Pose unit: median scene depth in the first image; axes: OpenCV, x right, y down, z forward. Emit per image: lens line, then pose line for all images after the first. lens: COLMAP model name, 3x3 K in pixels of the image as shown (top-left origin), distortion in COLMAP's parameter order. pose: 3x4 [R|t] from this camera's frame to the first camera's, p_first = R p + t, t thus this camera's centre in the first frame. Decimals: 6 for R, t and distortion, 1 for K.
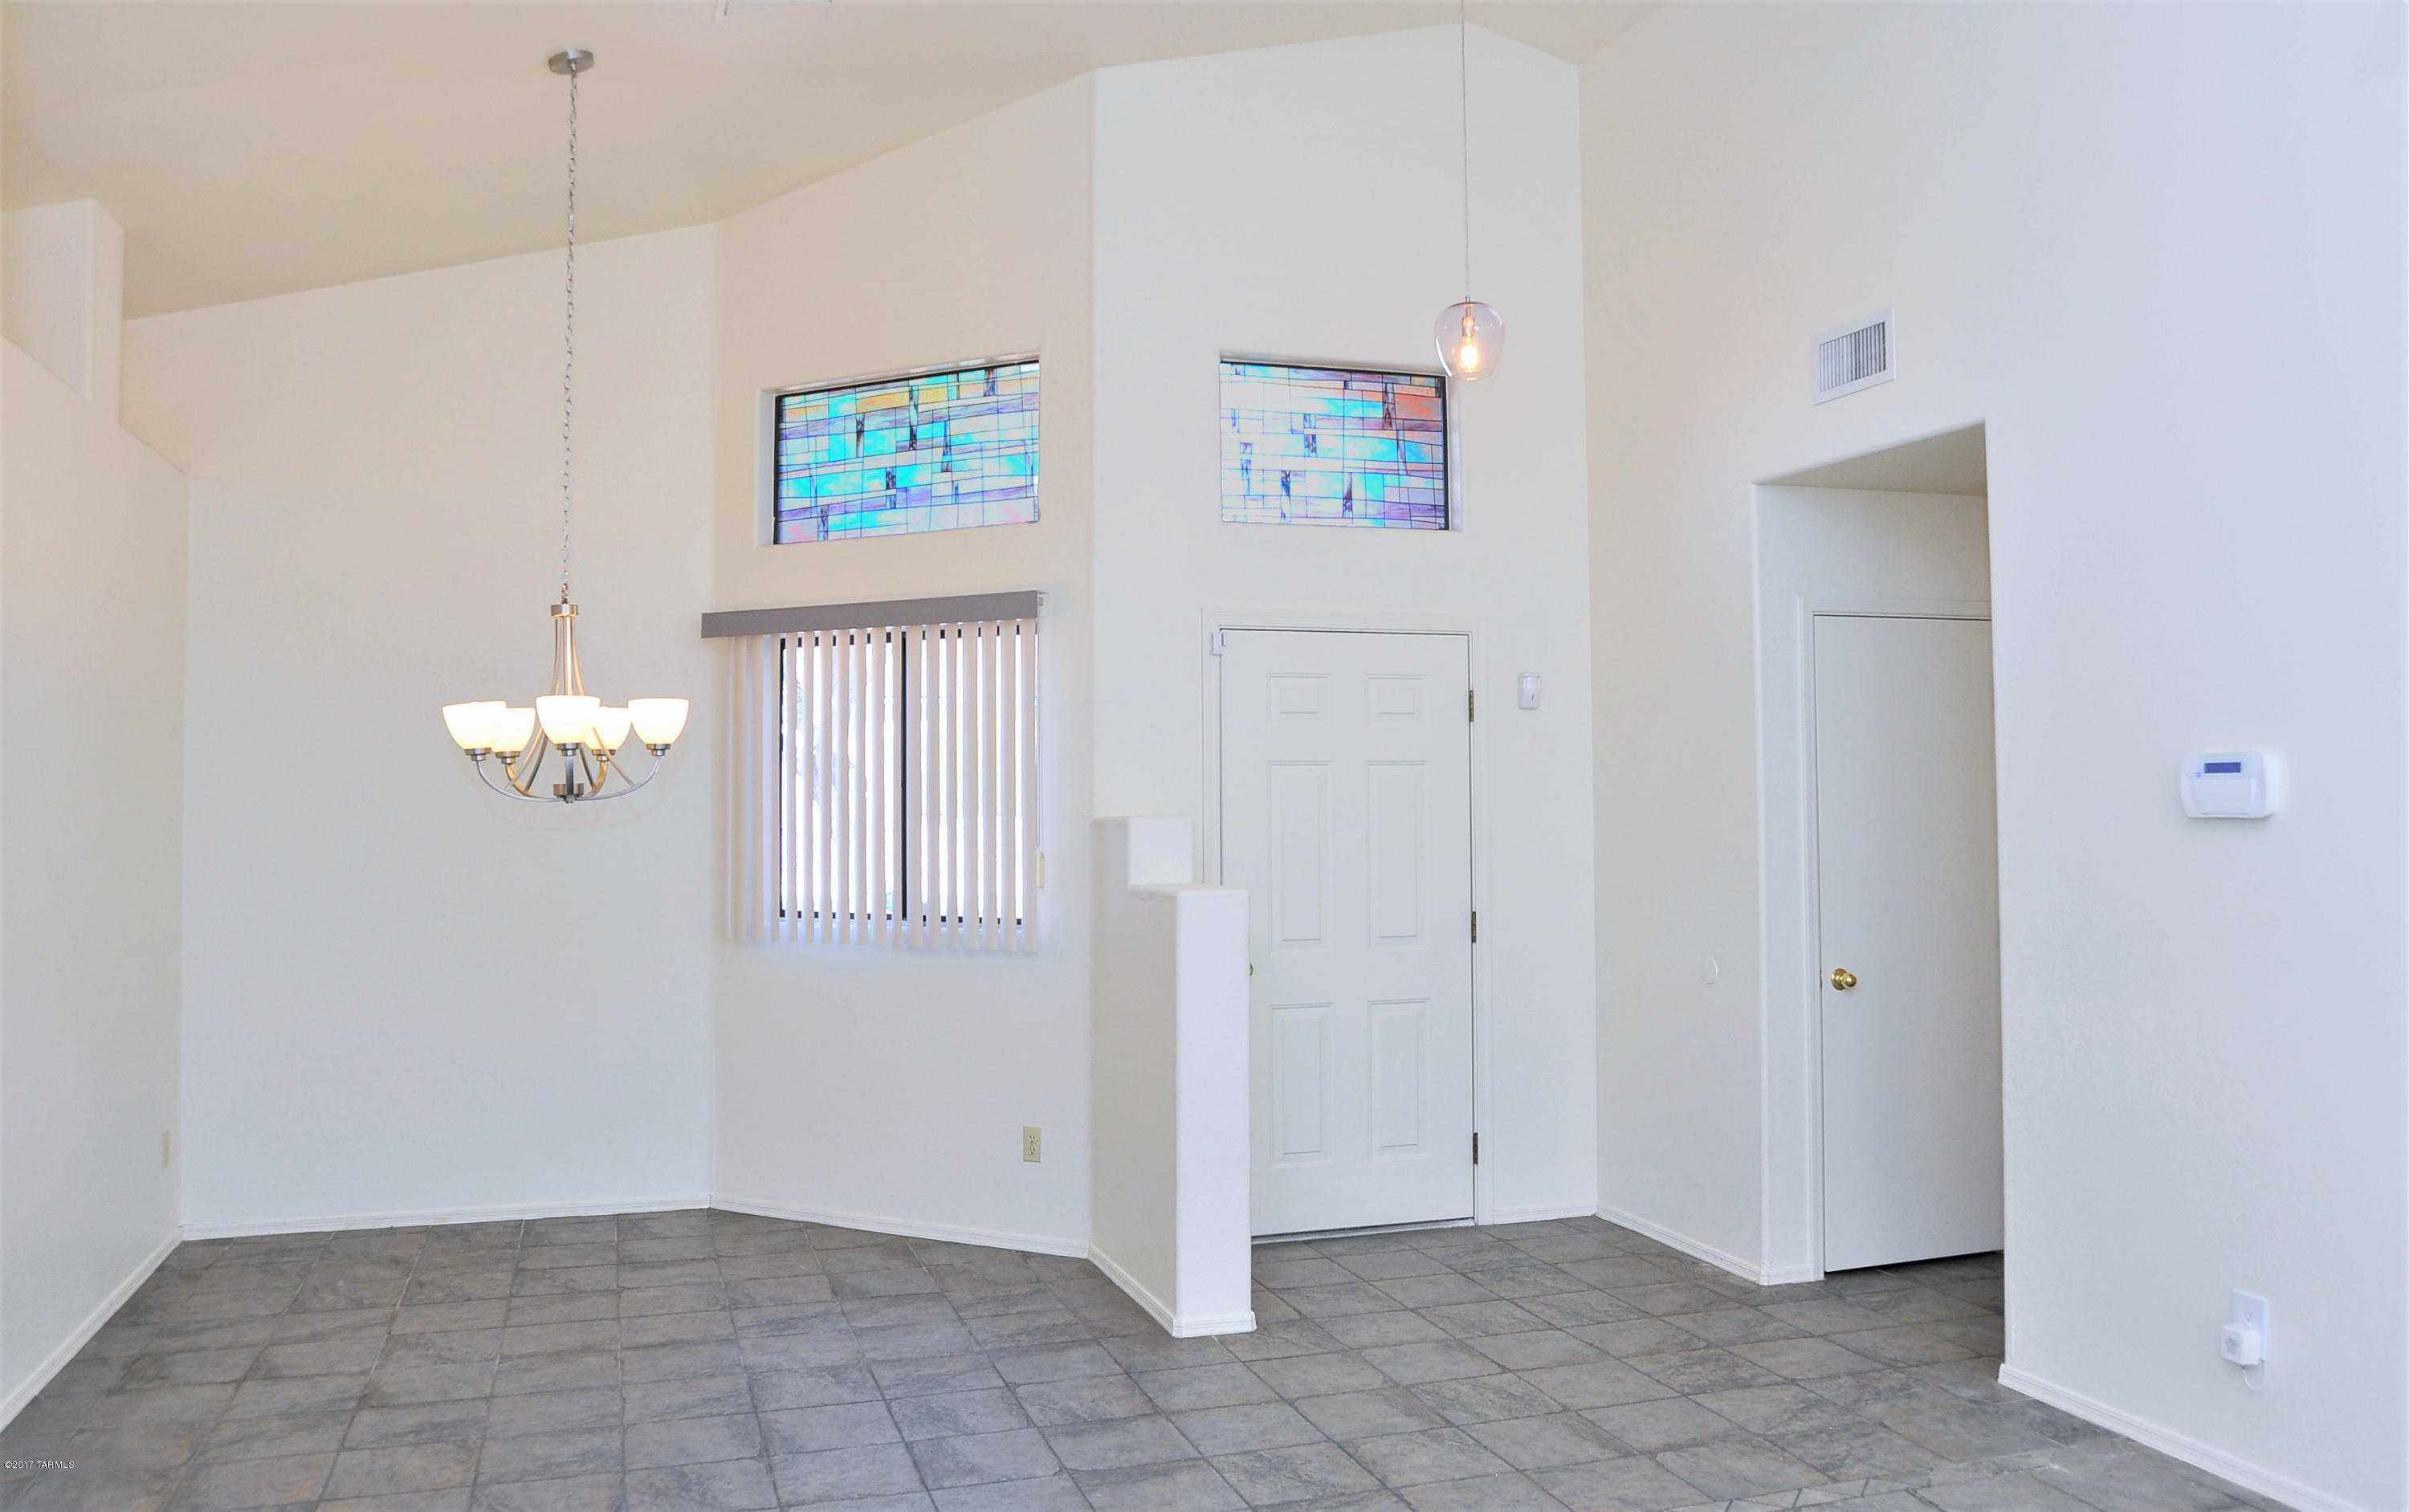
lens RADIAL K [[1814.6, 0, 1204.5], [0, 1814.6, 756.0], [0, 0, 1]] dist [-0.067883, 0.009107]
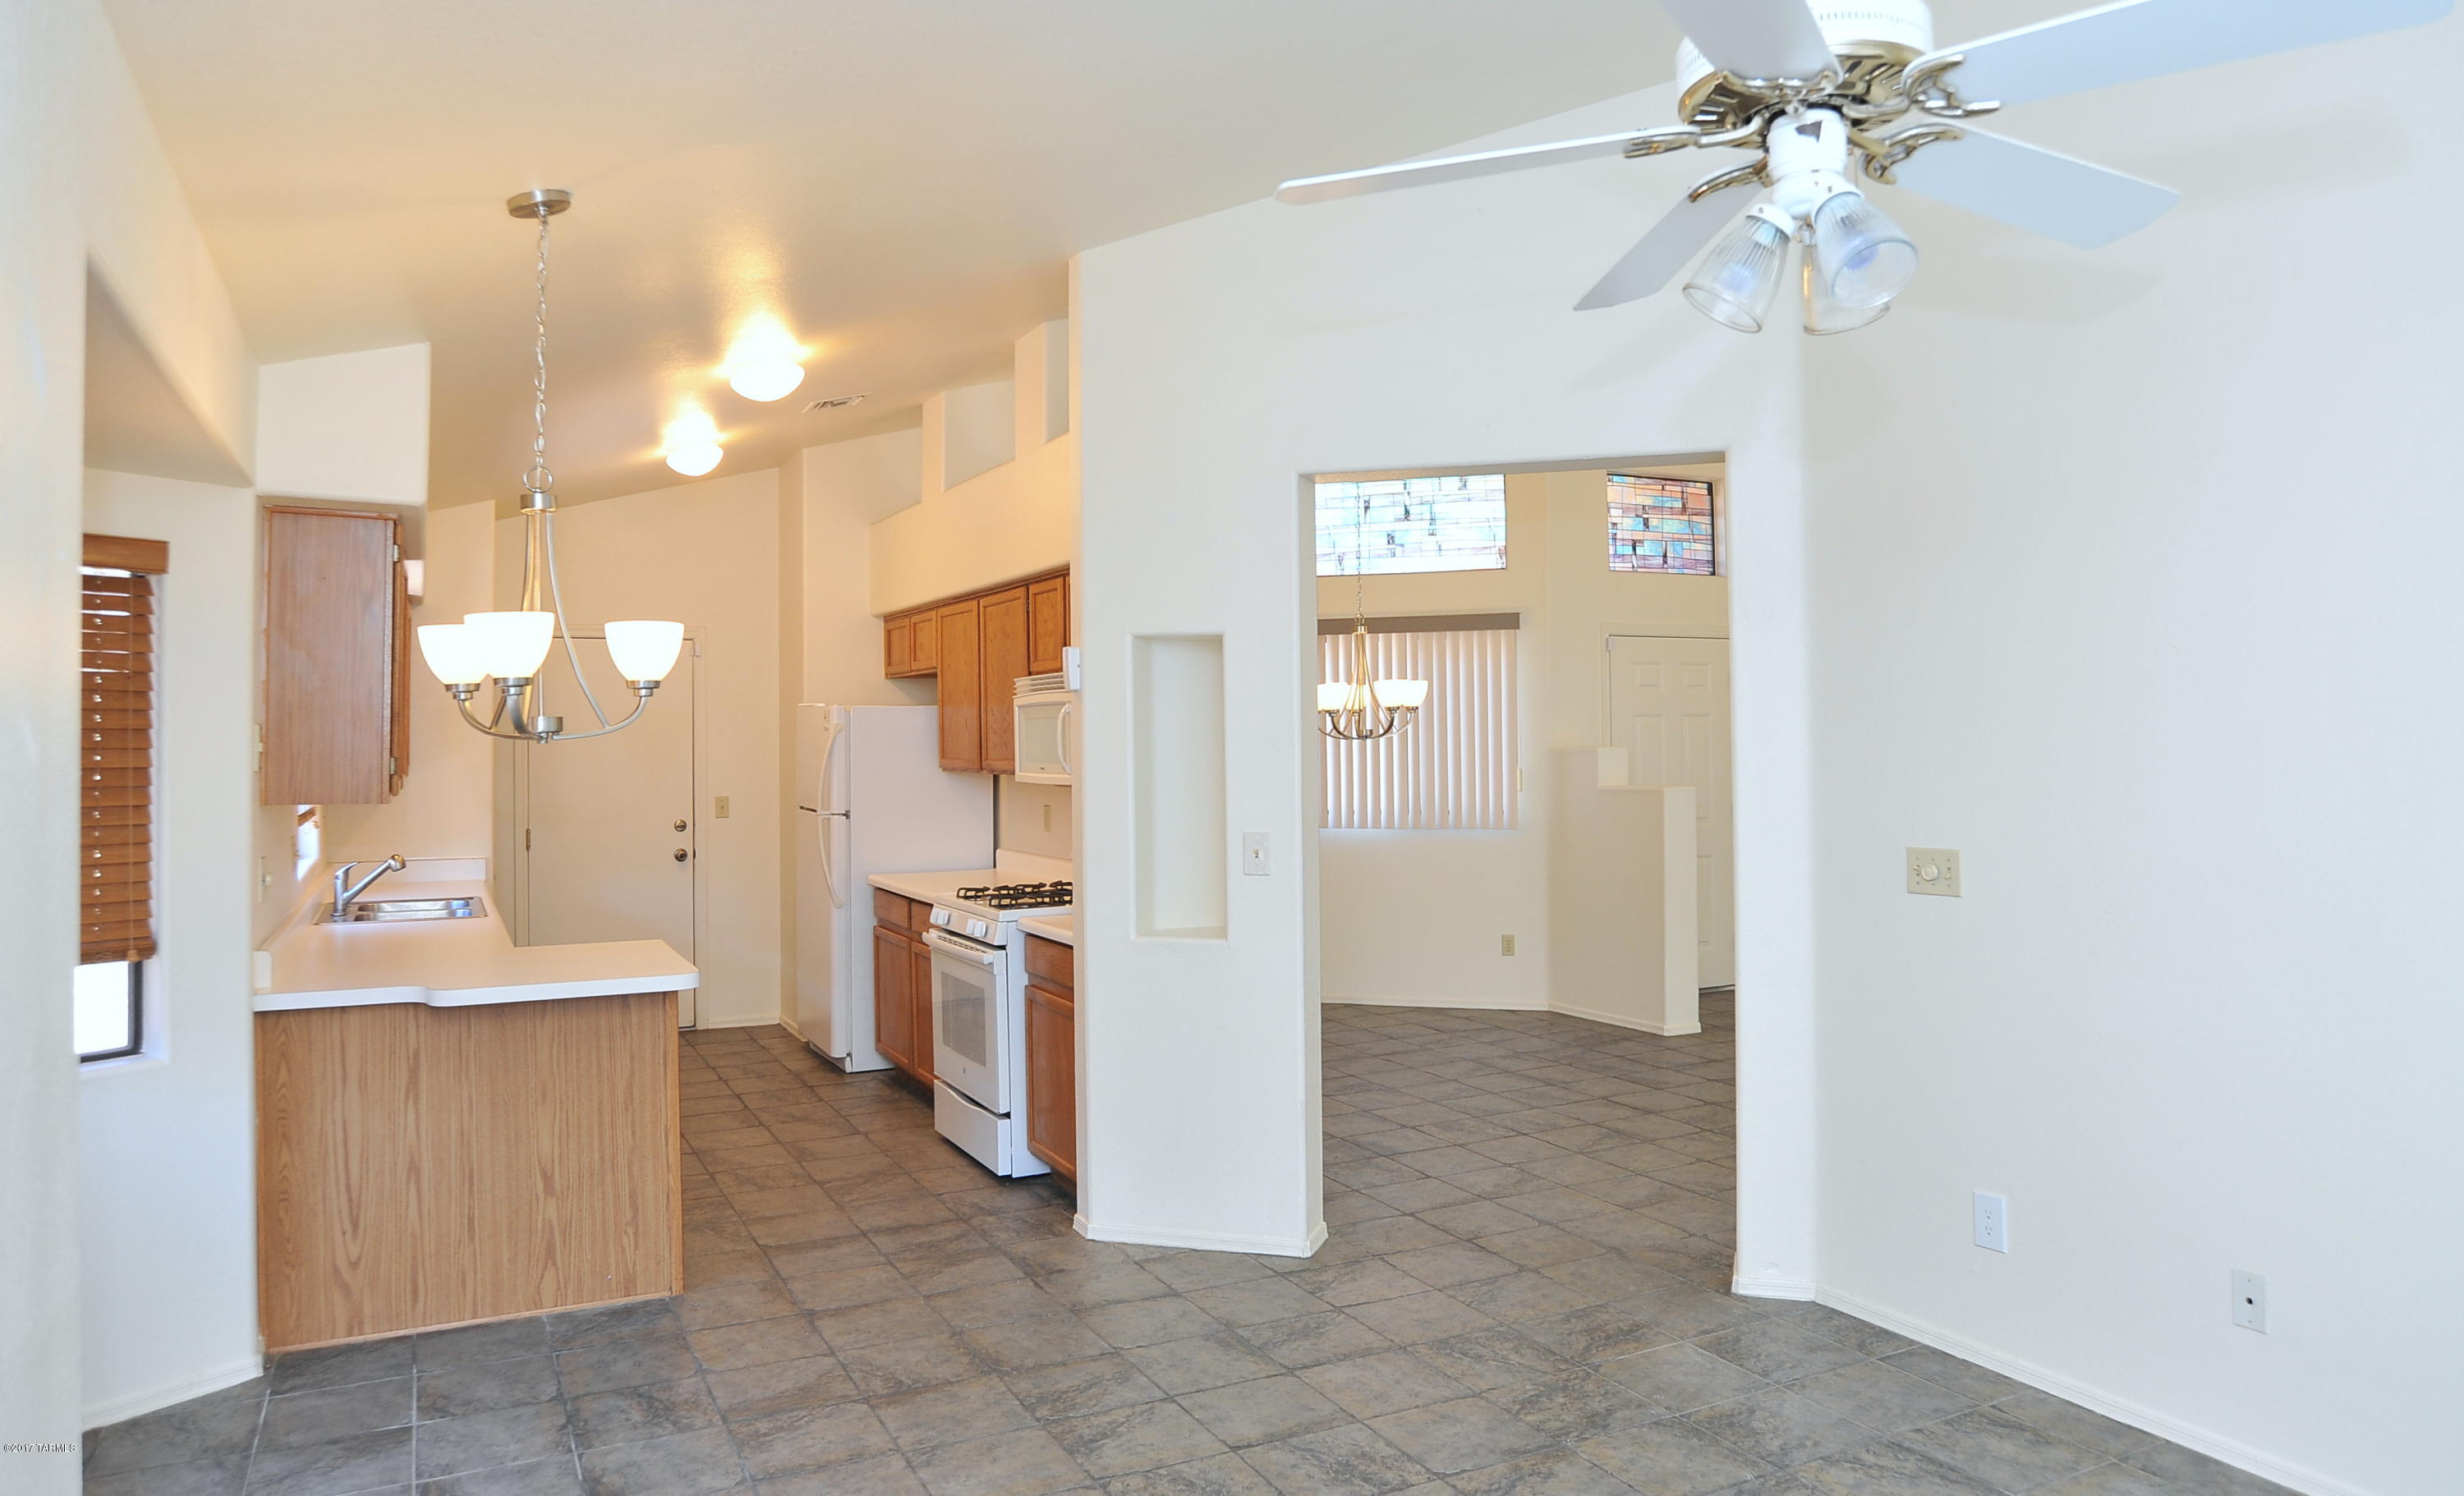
lens RADIAL K [[1606.5, 0, 1232.0], [0, 1606.5, 748.0], [0, 0, 1]] dist [-0.096381, 0.061929]
pose [[0.988192, -0.005565, 0.153118, -0.547597], [0.001391, 0.999625, 0.027353, -0.007108], [-0.153212, -0.026817, 0.987829, -0.395244]]
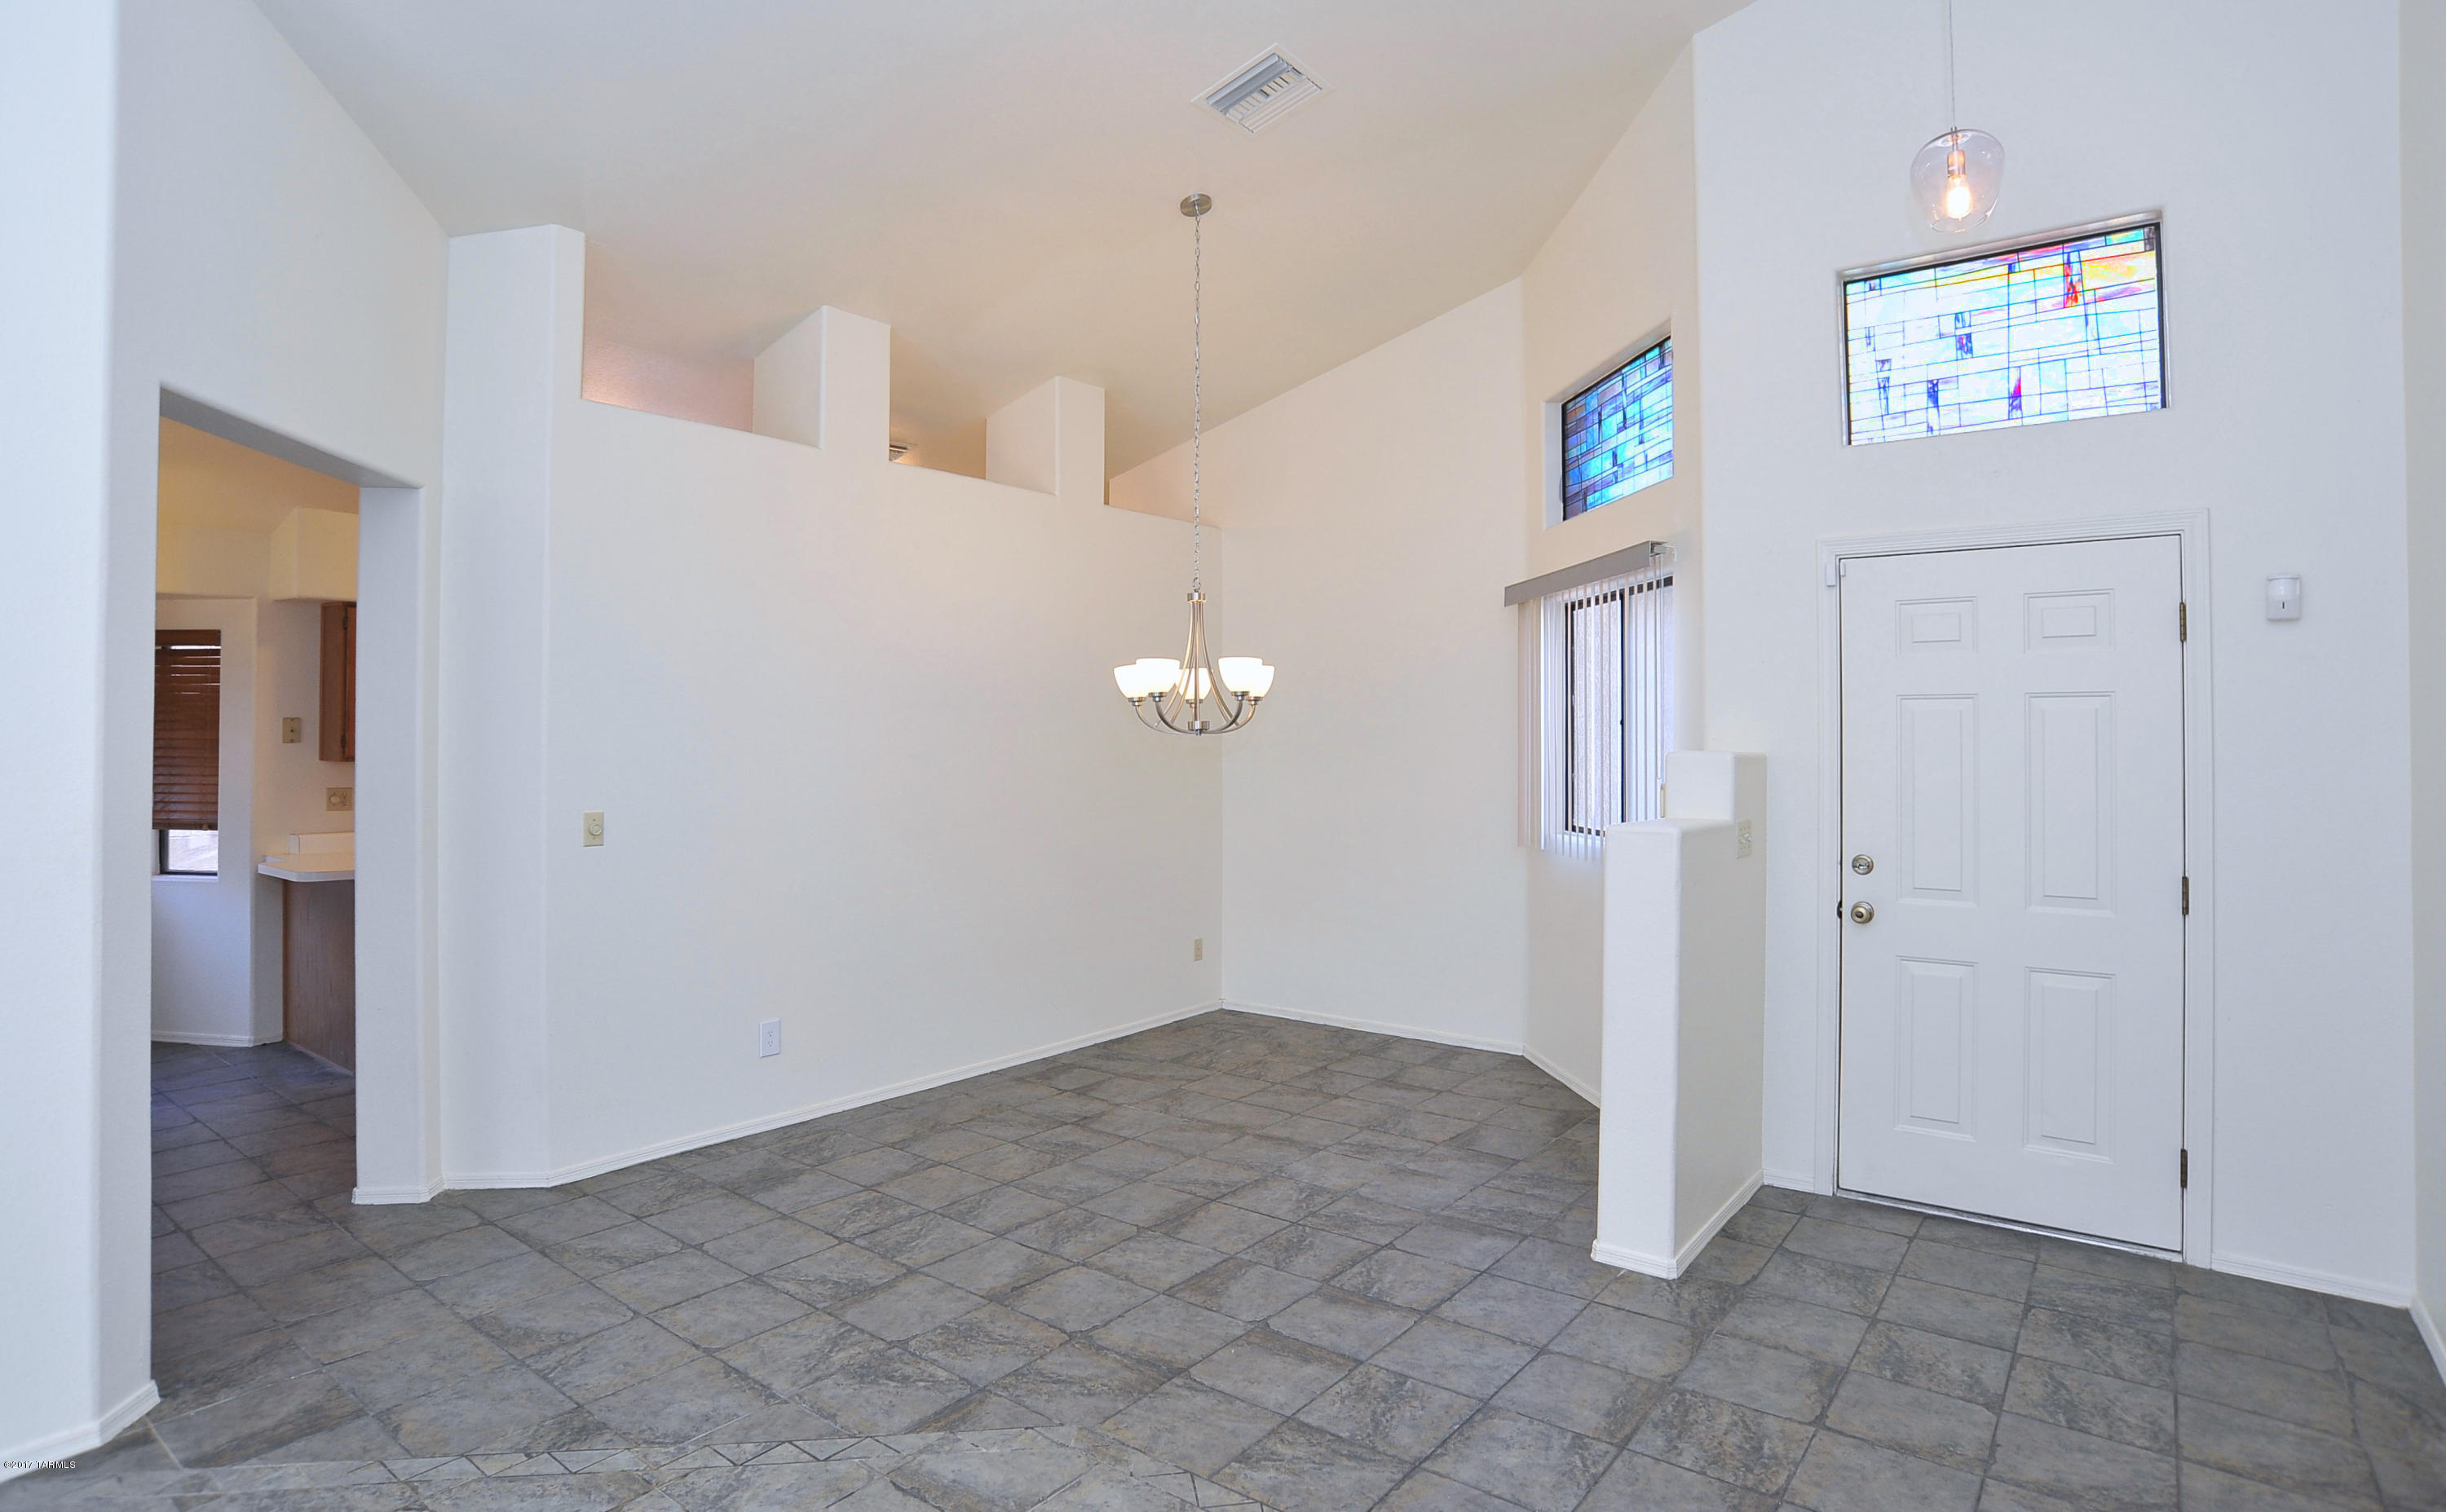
lens RADIAL K [[1274.7, 0, 1223.8], [0, 1274.7, 730.6], [0, 0, 1]] dist [-0.102090, 0.048754]
pose [[0.564850, 0.002516, -0.825190, 0.361014], [0.014522, 0.999810, 0.012988, 0.007528], [0.825066, -0.019320, 0.564707, 0.347146]]
